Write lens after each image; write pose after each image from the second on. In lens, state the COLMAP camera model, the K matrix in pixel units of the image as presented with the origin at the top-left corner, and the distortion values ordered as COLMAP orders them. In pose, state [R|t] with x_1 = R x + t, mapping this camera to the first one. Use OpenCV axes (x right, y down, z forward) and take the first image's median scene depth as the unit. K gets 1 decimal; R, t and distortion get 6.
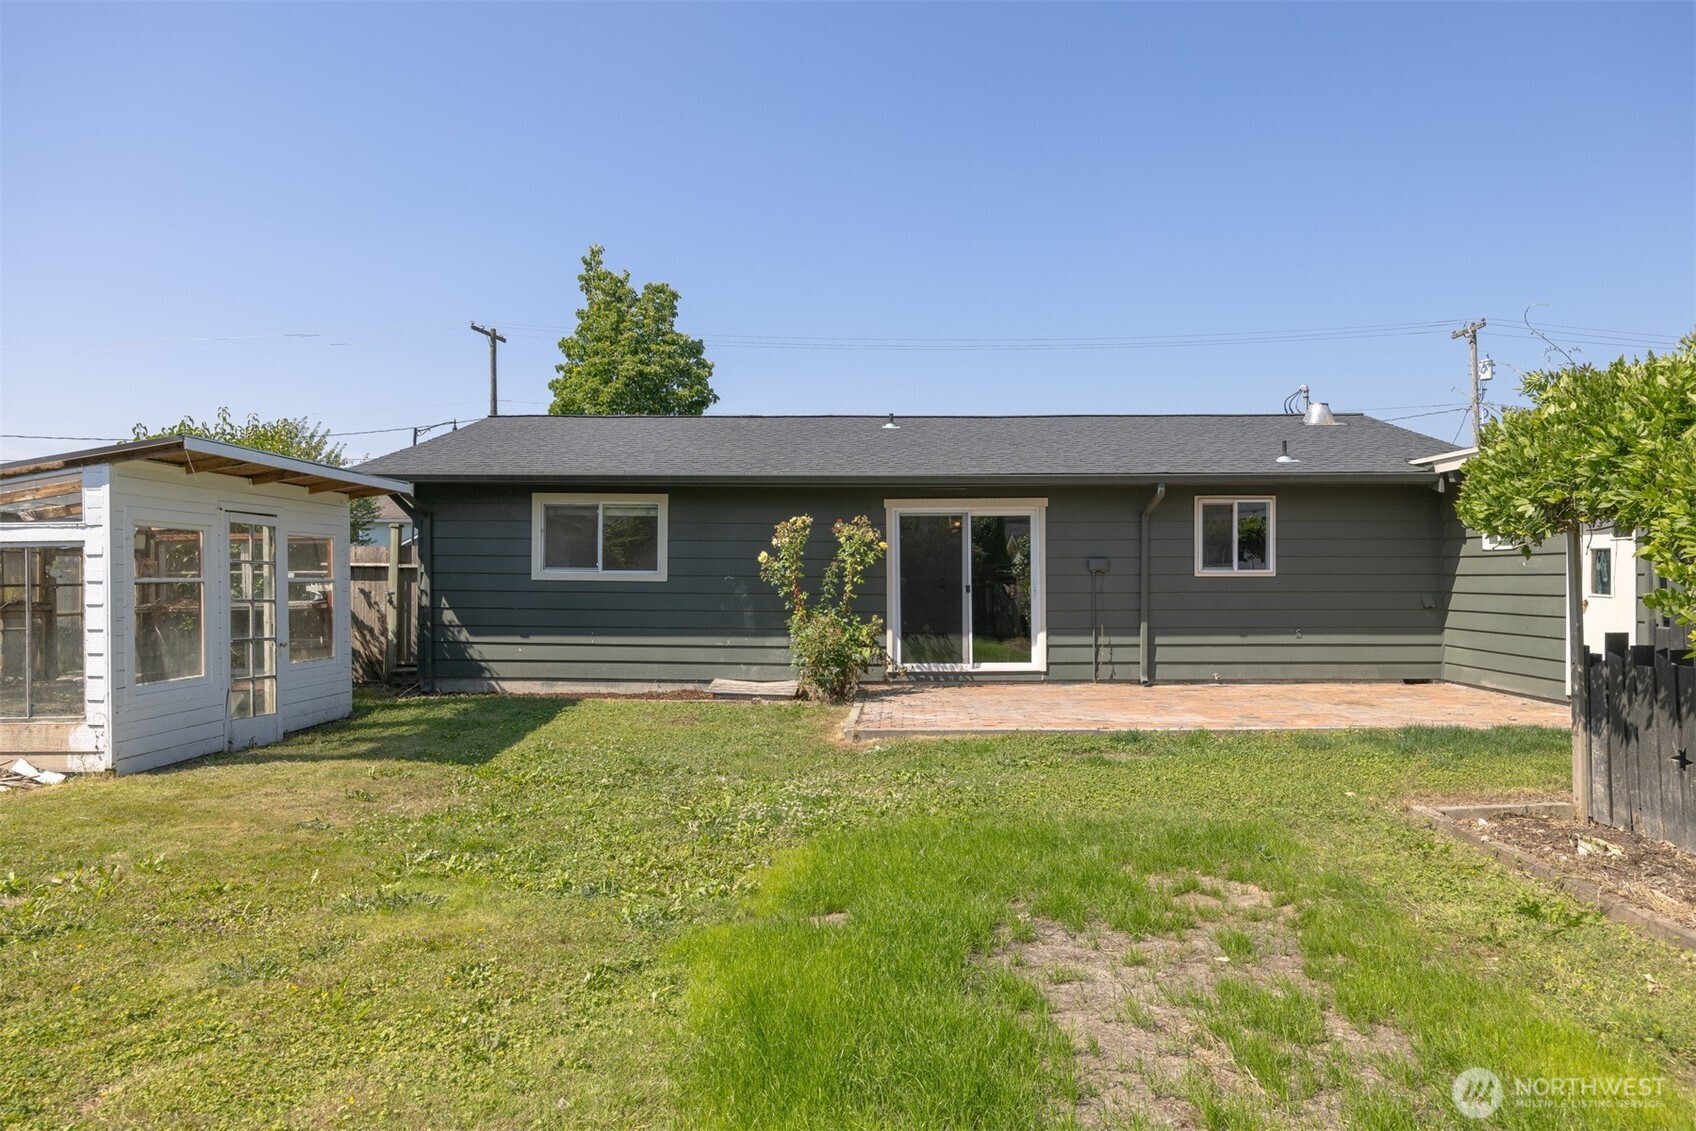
lens RADIAL K [[986.1, 0, 848.0], [0, 986.1, 565.5], [0, 0, 1]] dist [-0.000184, 0.000881]
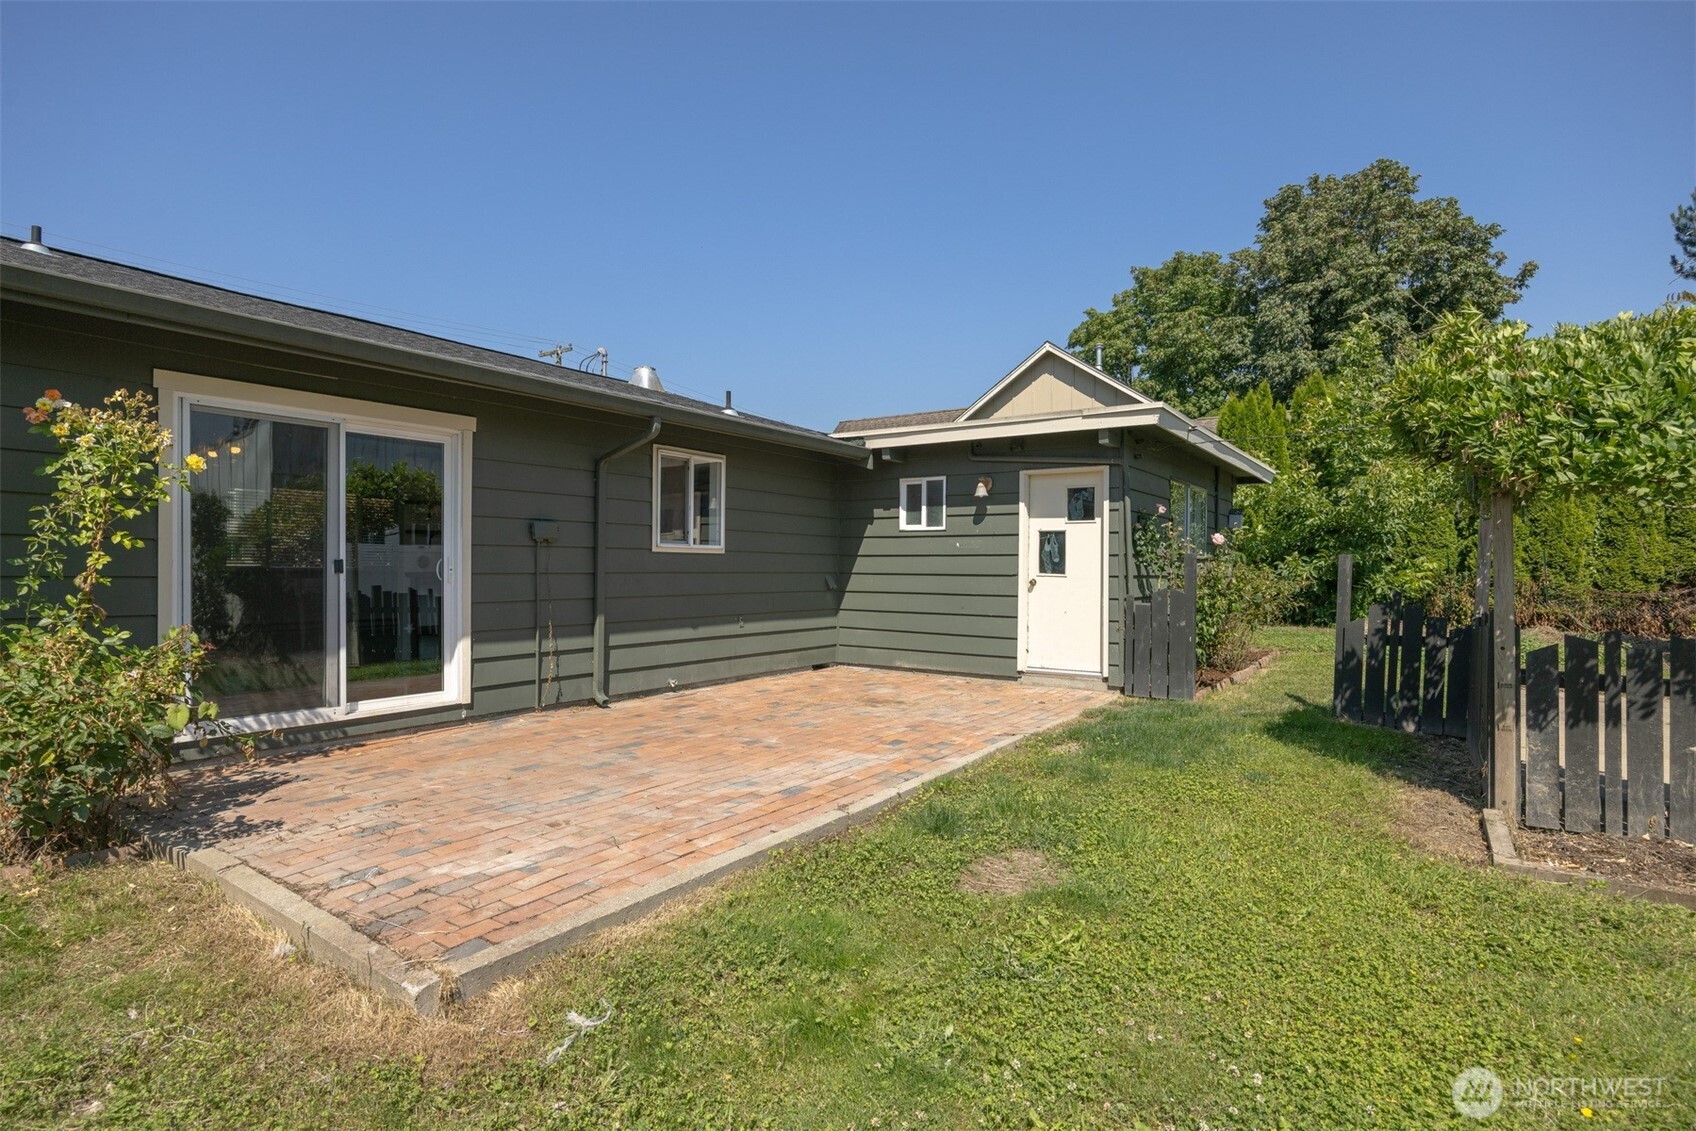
lens RADIAL K [[858.1, 0, 798.9], [0, 858.1, 562.5], [0, 0, 1]] dist [-0.001622, -0.000192]
pose [[0.570877, 0.011099, 0.820961, -0.118351], [-0.018630, 0.999826, -0.000562, 0.017332], [-0.820824, -0.014973, 0.570985, 0.534106]]
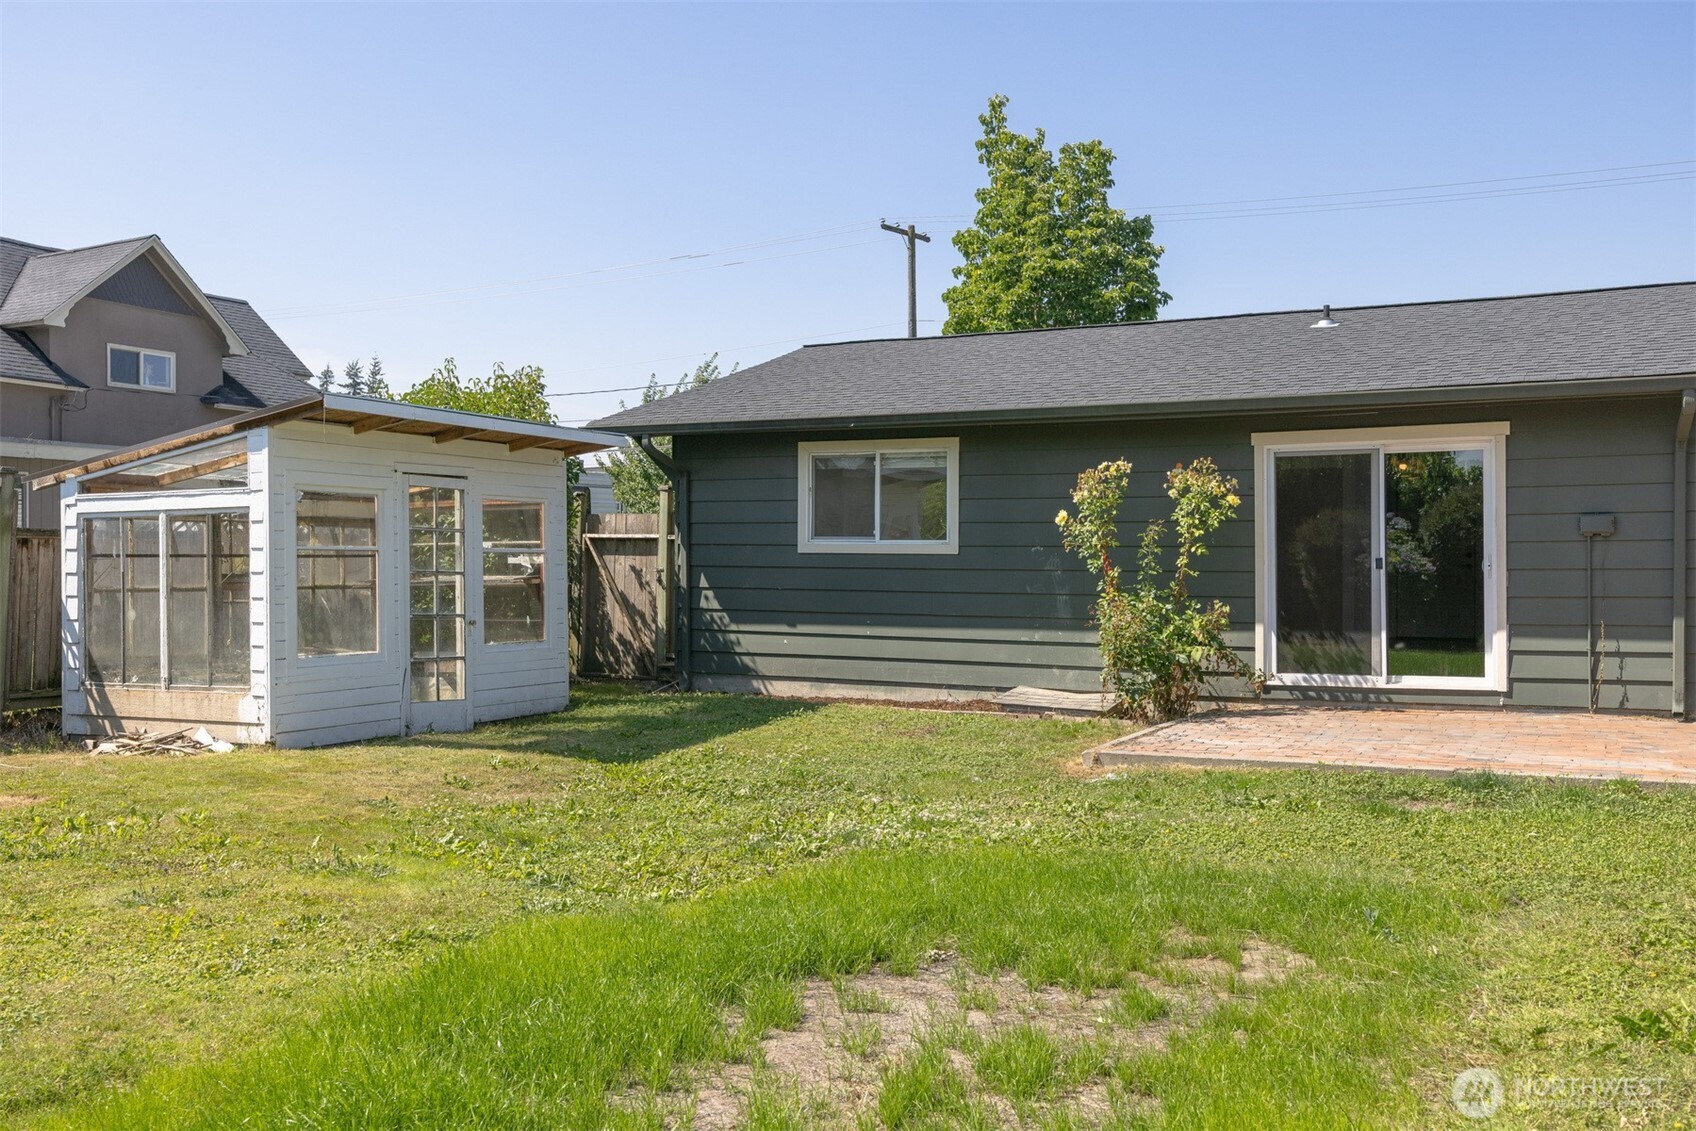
lens RADIAL K [[1424.9, 0, 848.0], [0, 1424.9, 565.5], [0, 0, 1]] dist [-0.010783, 0.006355]
pose [[0.911987, 0.000001, -0.410220, 0.189533], [0.006135, 0.999888, 0.013642, 0.009775], [0.410174, -0.014958, 0.911885, -0.020996]]
